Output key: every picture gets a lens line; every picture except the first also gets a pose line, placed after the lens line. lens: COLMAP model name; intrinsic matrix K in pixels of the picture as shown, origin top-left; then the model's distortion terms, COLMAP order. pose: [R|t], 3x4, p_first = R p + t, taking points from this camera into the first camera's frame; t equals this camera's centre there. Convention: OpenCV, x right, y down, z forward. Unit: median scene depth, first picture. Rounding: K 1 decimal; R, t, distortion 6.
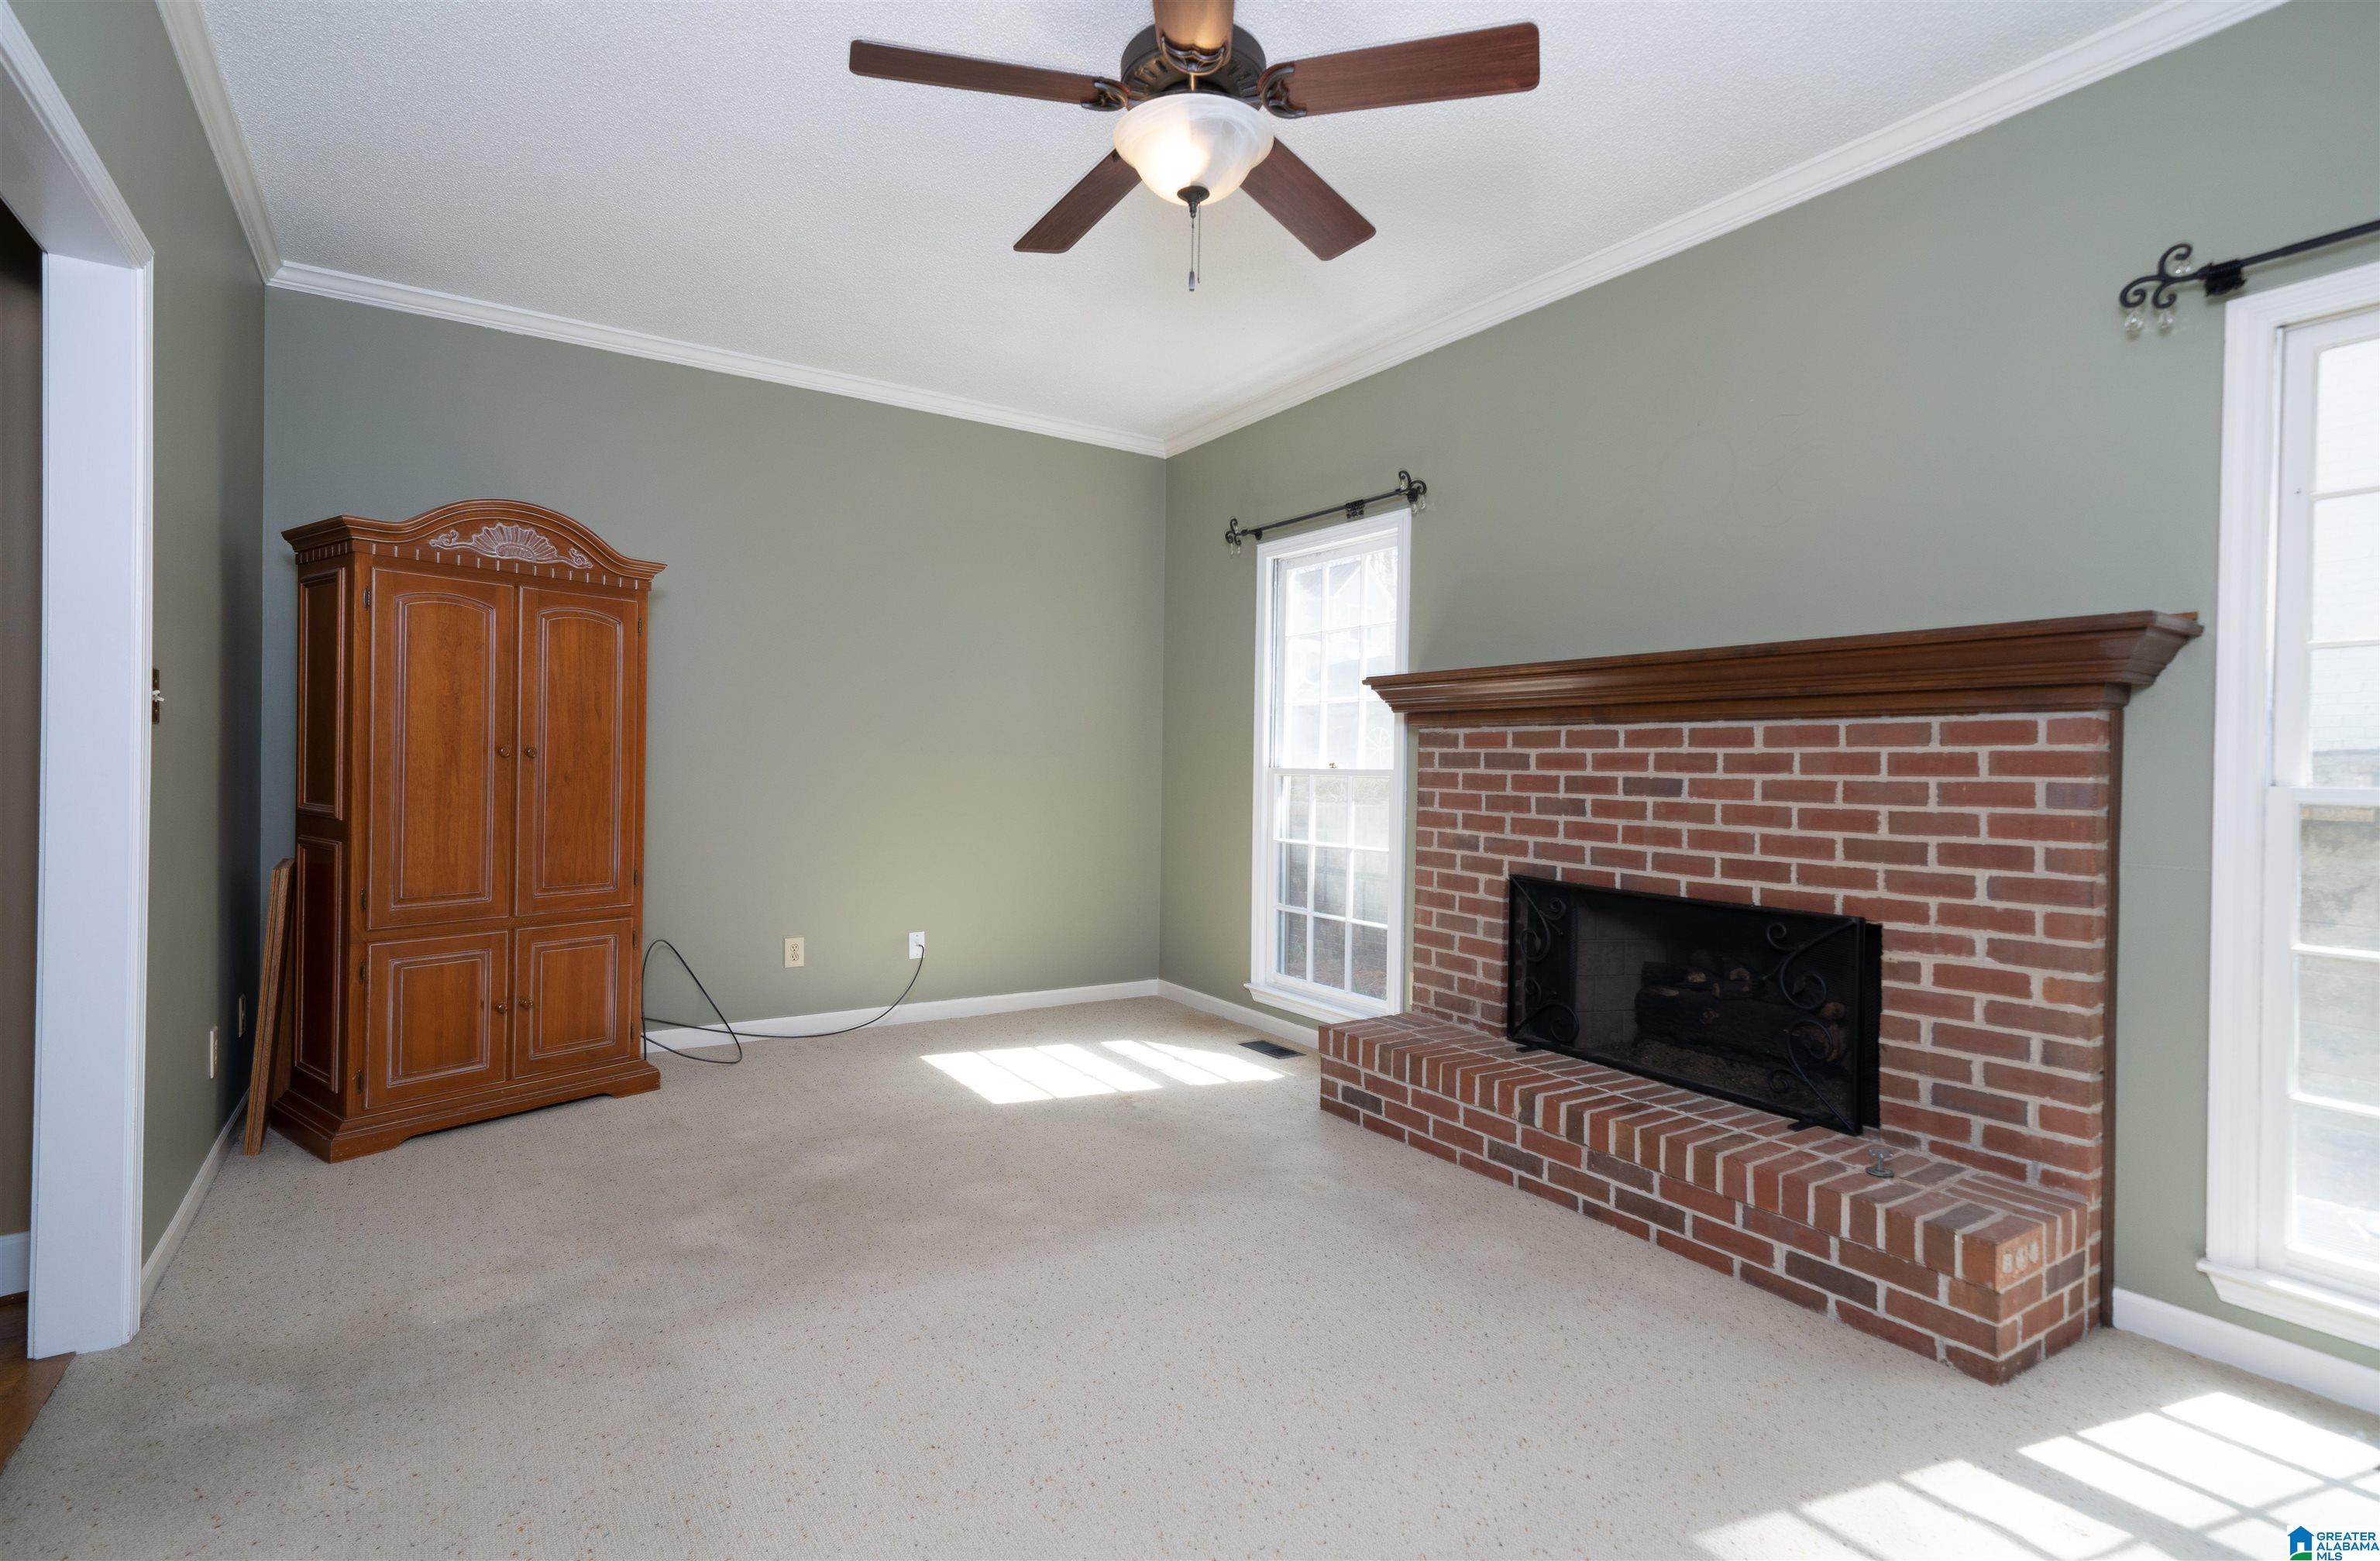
lens RADIAL K [[1129.0, 0, 1190.0], [0, 1129.0, 780.5], [0, 0, 1]] dist [0.002591, 0.000048]
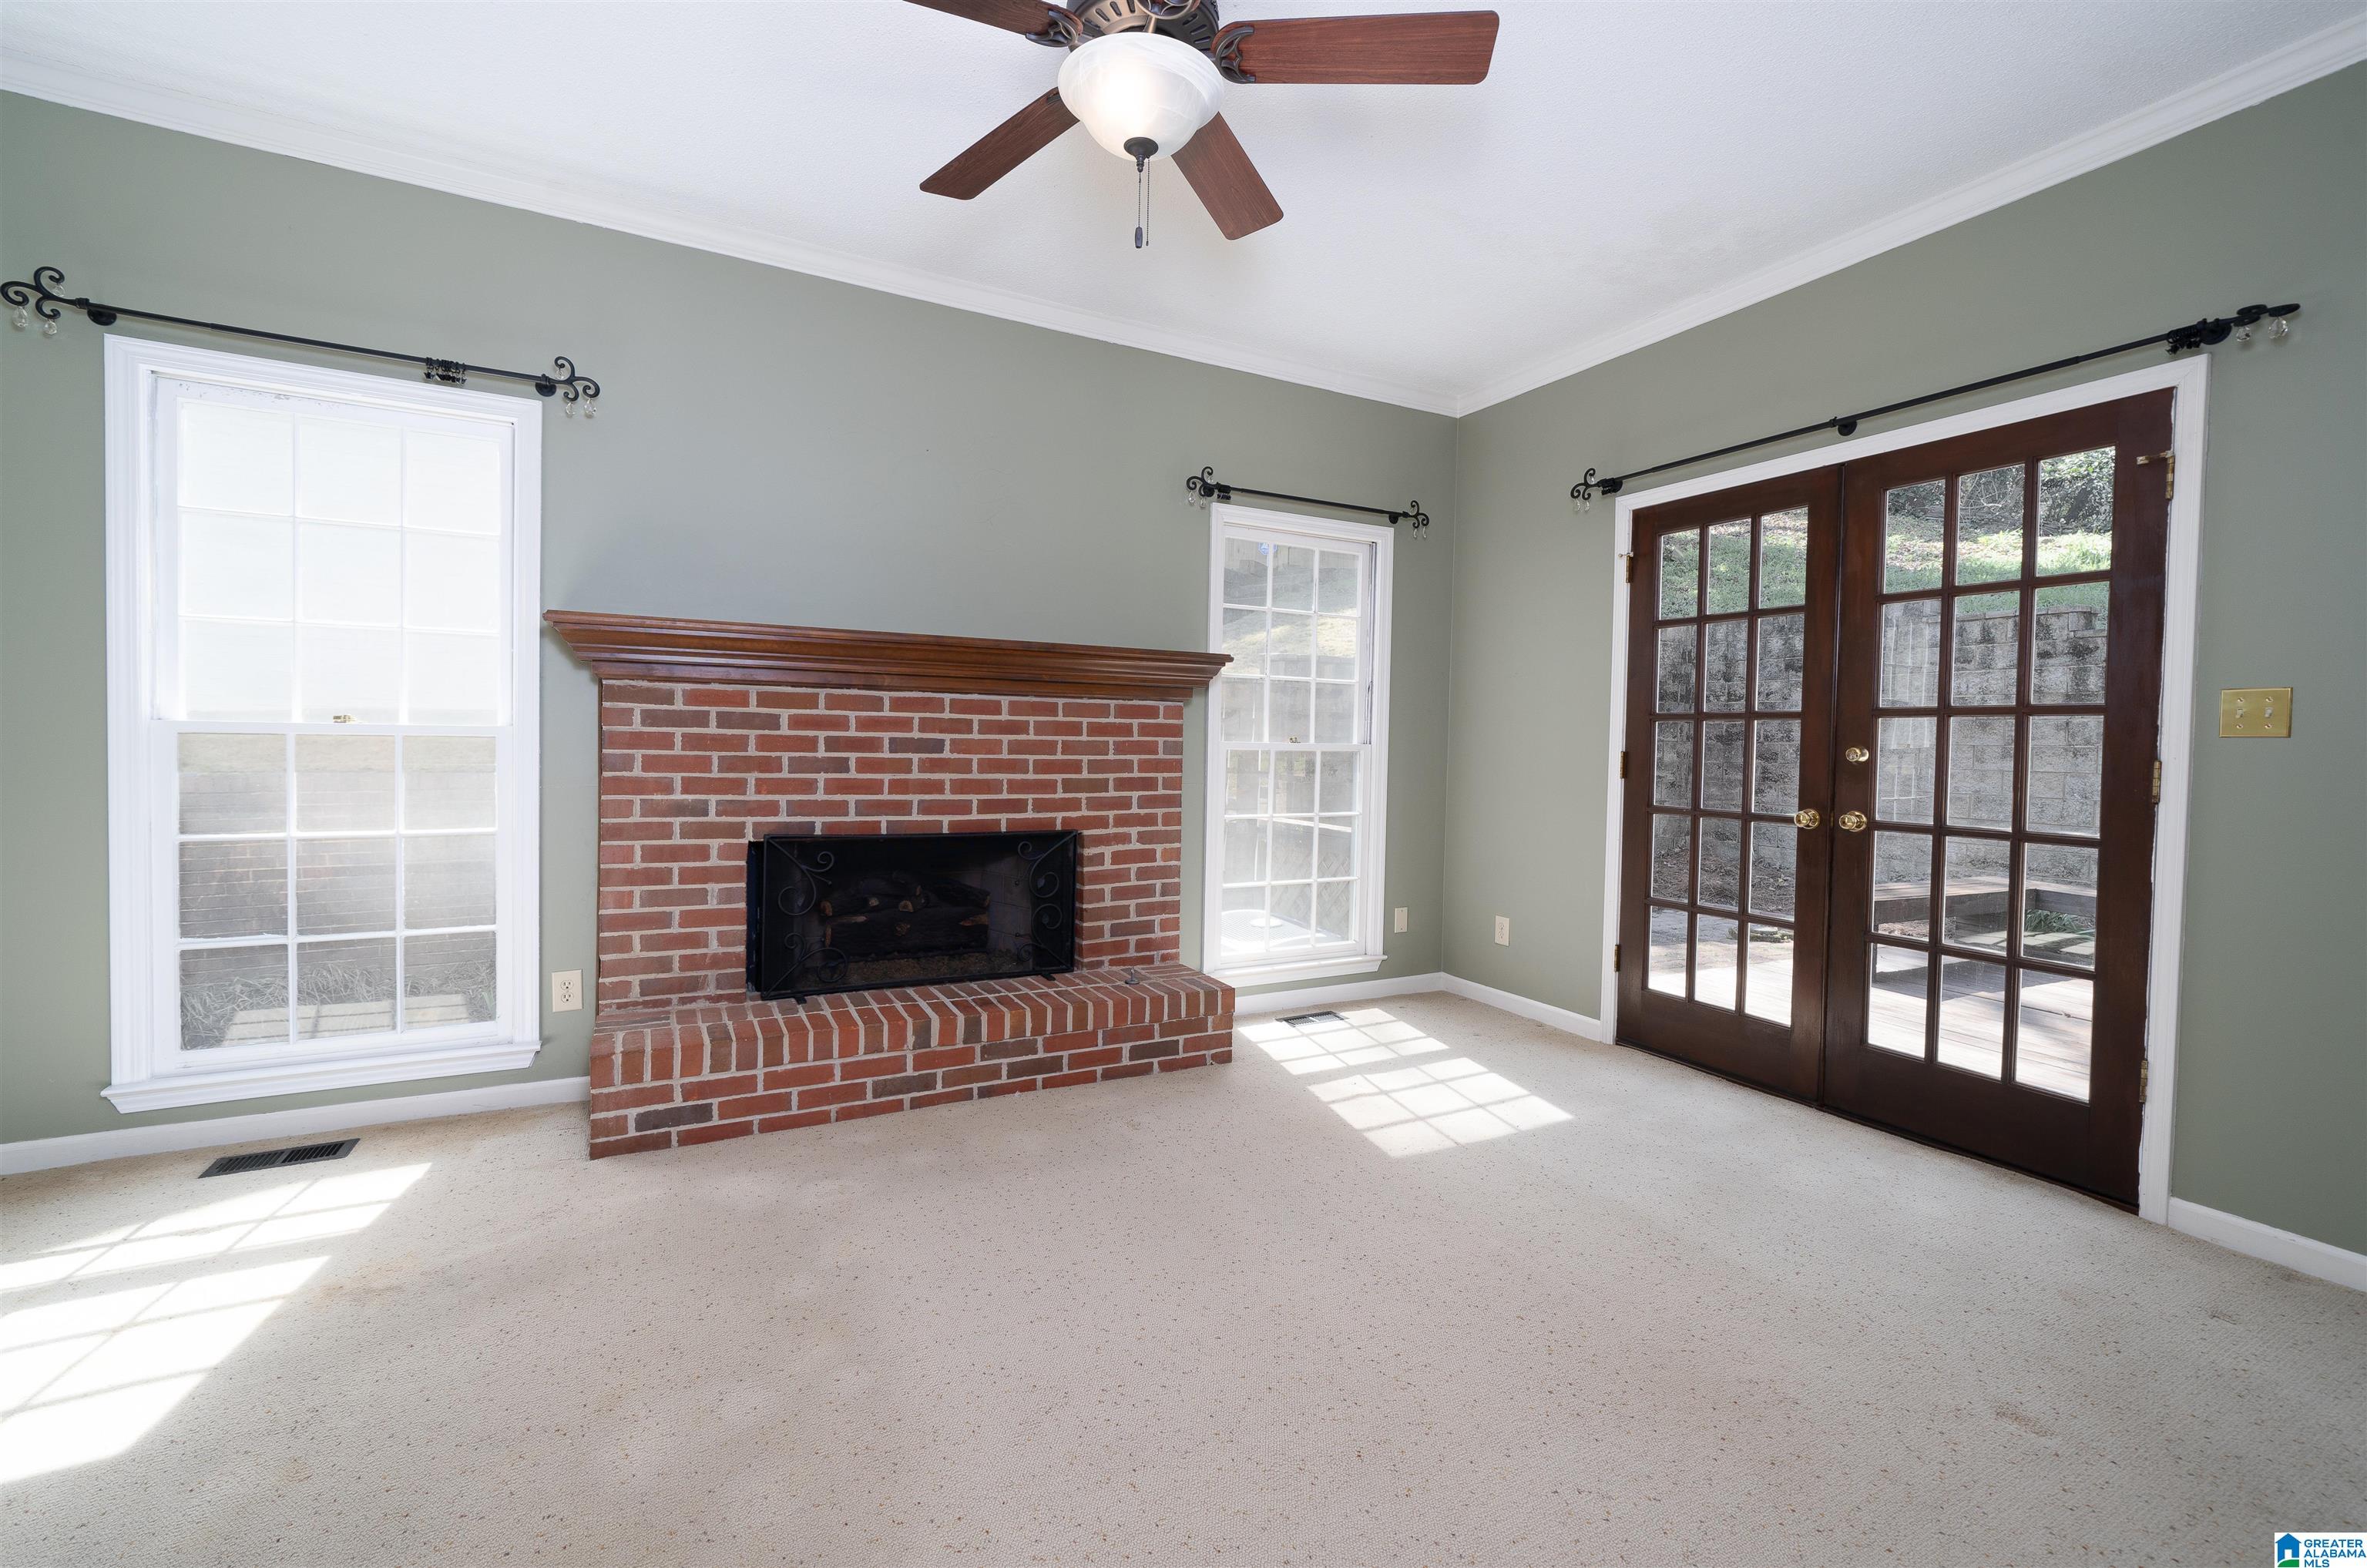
lens RADIAL K [[982.3, 0, 1177.2], [0, 982.3, 771.4], [0, 0, 1]] dist [-0.000881, -0.000151]
pose [[0.107408, -0.046752, 0.993115, -0.619996], [-0.004814, 0.998858, 0.047543, -0.018580], [-0.994203, -0.009887, 0.107060, 0.633140]]
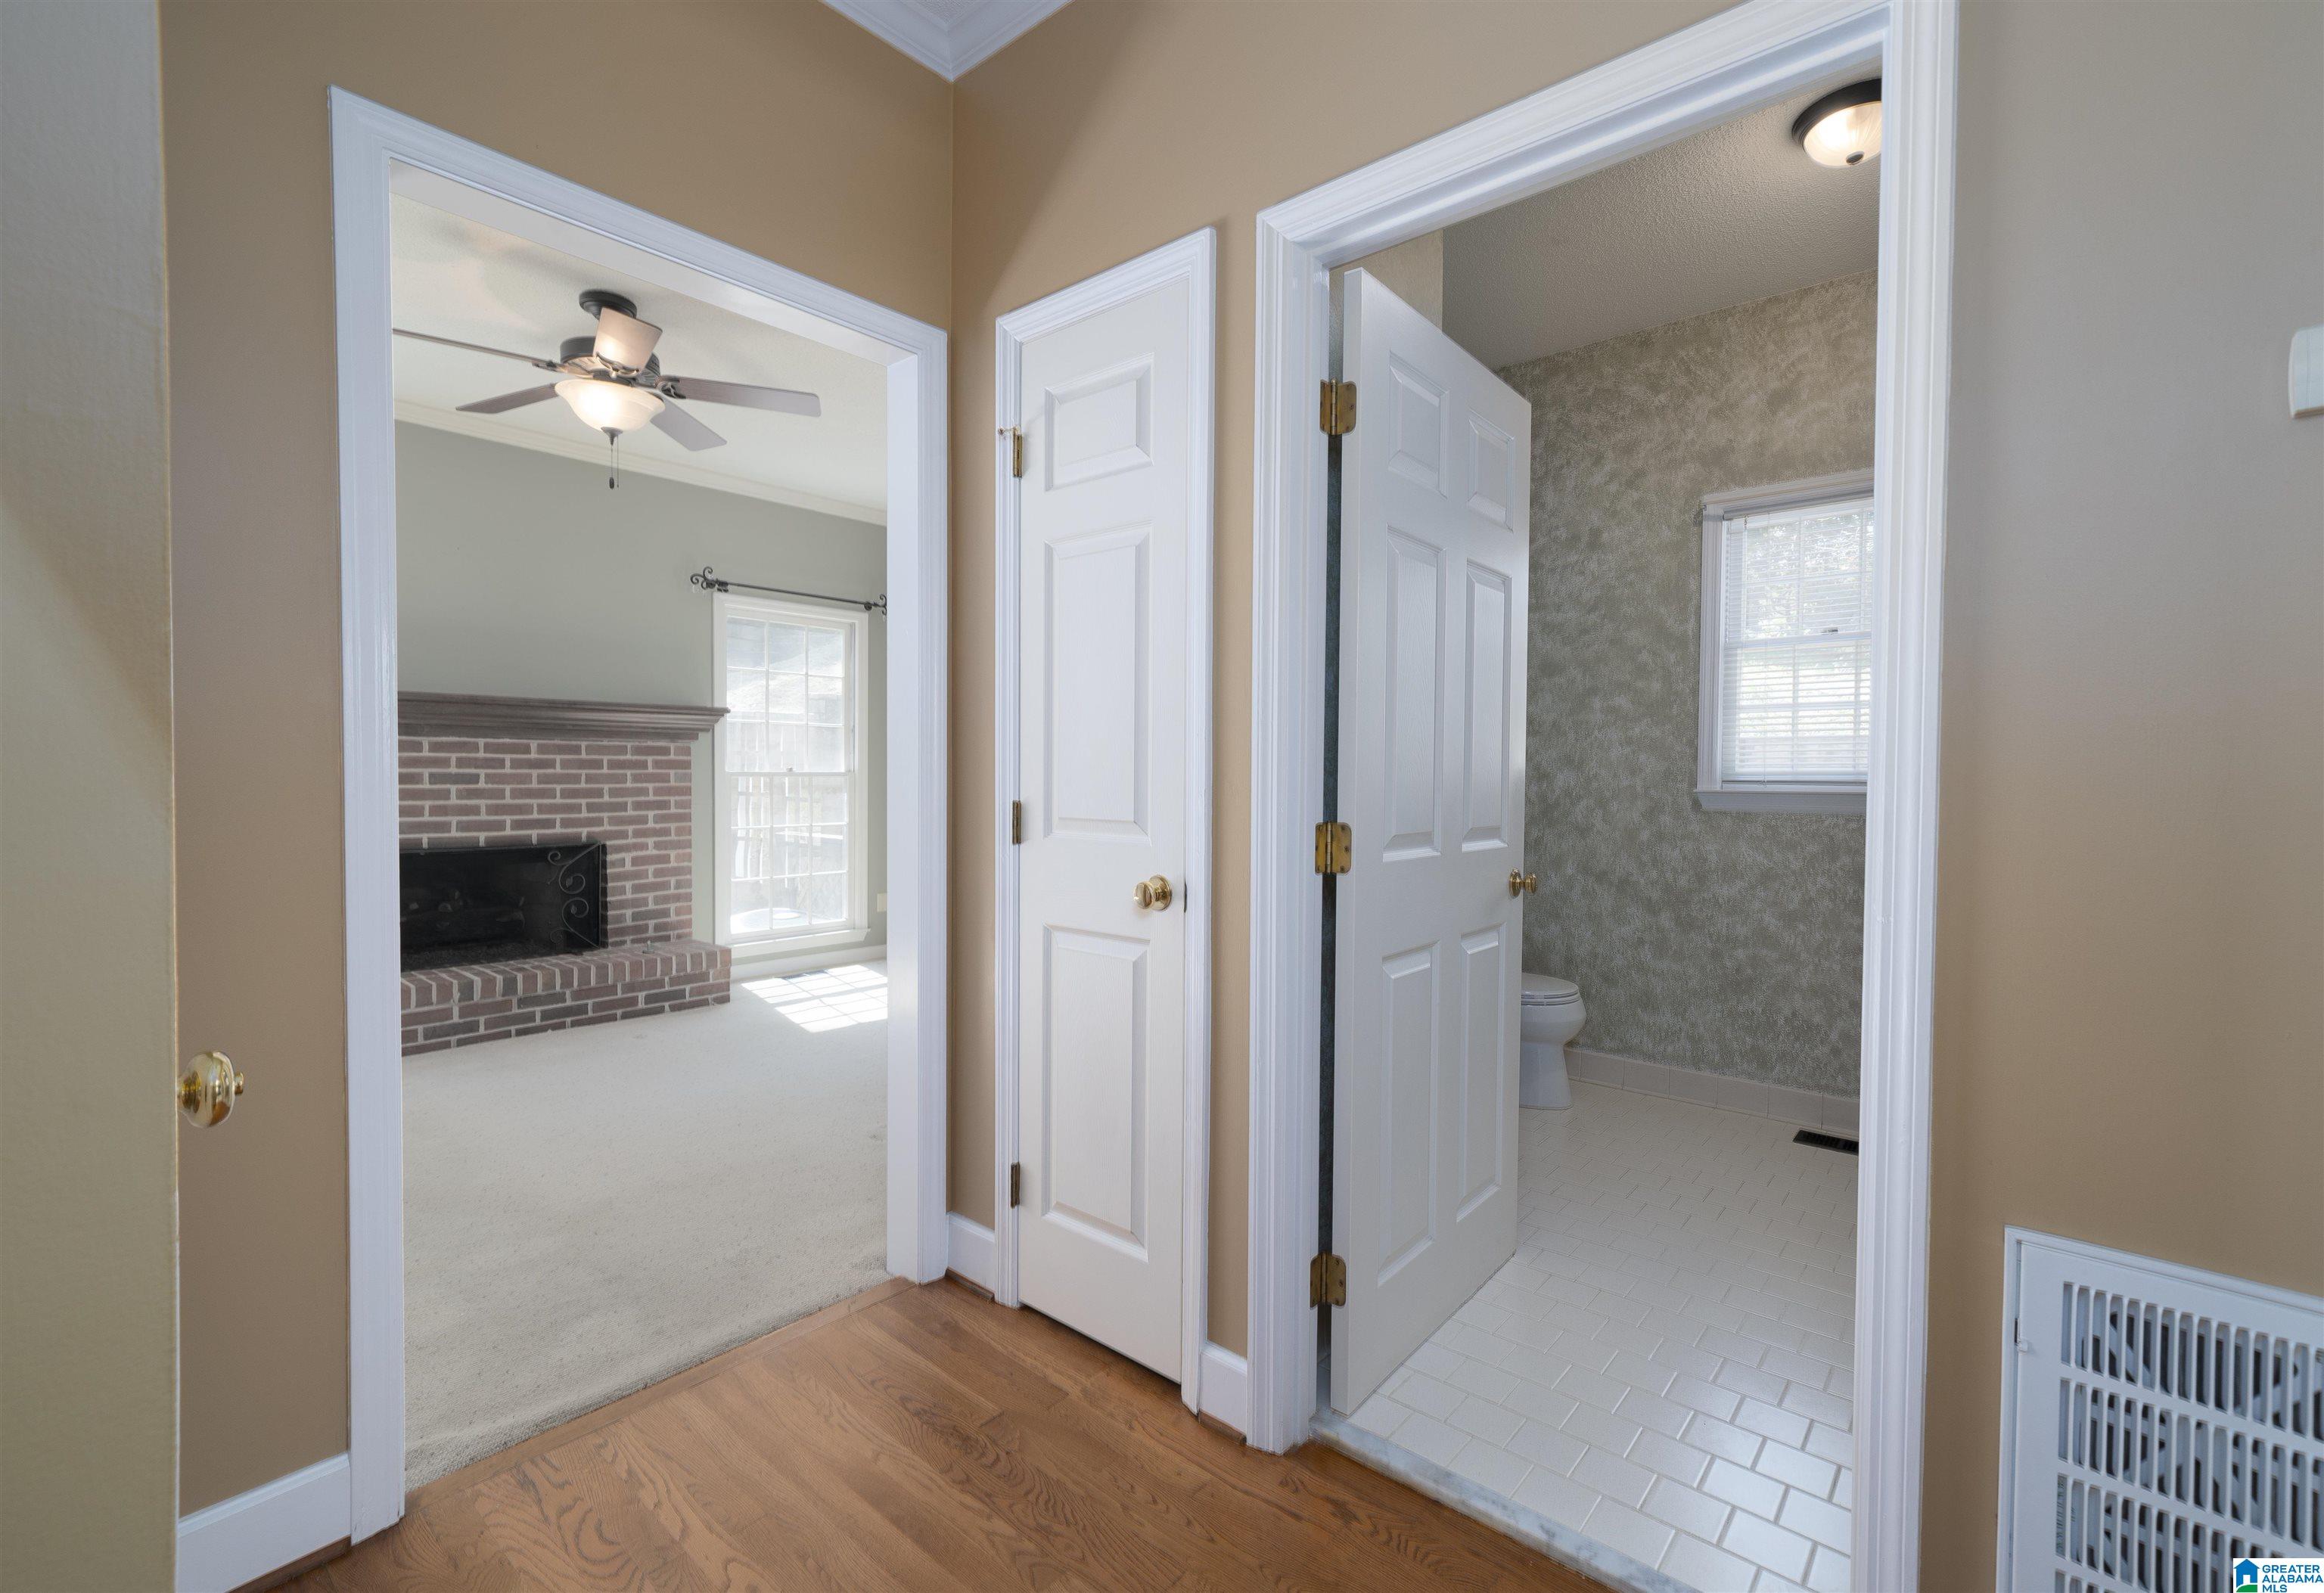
lens RADIAL K [[1007.1, 0, 1183.4], [0, 1007.1, 796.7], [0, 0, 1]] dist [0.000704, 0.000152]
pose [[-0.275633, -0.044321, 0.960241, -1.240056], [-0.001744, 0.998958, 0.045608, -0.035788], [-0.961261, 0.010896, -0.275423, 0.431738]]
